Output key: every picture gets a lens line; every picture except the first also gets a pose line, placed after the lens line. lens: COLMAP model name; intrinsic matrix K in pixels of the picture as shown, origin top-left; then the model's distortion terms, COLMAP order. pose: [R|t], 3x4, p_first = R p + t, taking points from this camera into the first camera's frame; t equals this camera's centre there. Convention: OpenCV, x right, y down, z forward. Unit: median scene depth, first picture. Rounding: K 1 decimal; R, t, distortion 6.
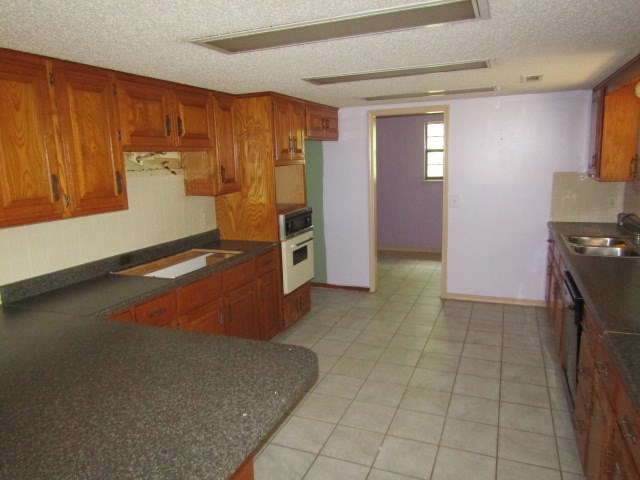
lens RADIAL K [[454.3, 0, 320.0], [0, 454.3, 240.0], [0, 0, 1]] dist [-0.005293, -0.007151]
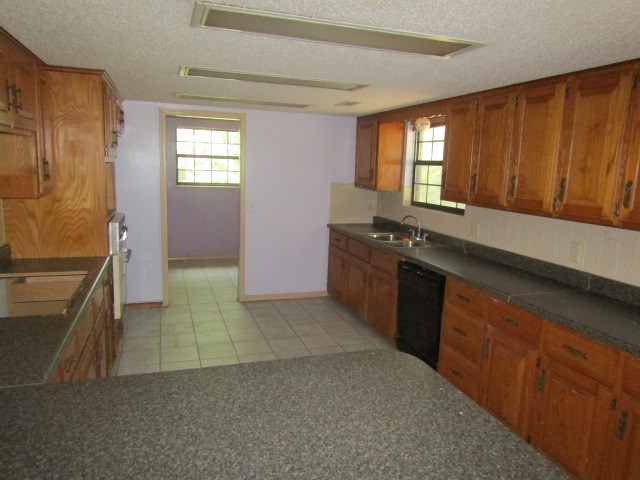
lens RADIAL K [[454.3, 0, 320.0], [0, 454.3, 240.0], [0, 0, 1]] dist [-0.005293, -0.007151]
pose [[0.751502, -0.047238, 0.658038, -0.310986], [0.057066, 0.998349, 0.006496, -0.007708], [-0.657258, 0.032669, 0.752957, 0.127334]]
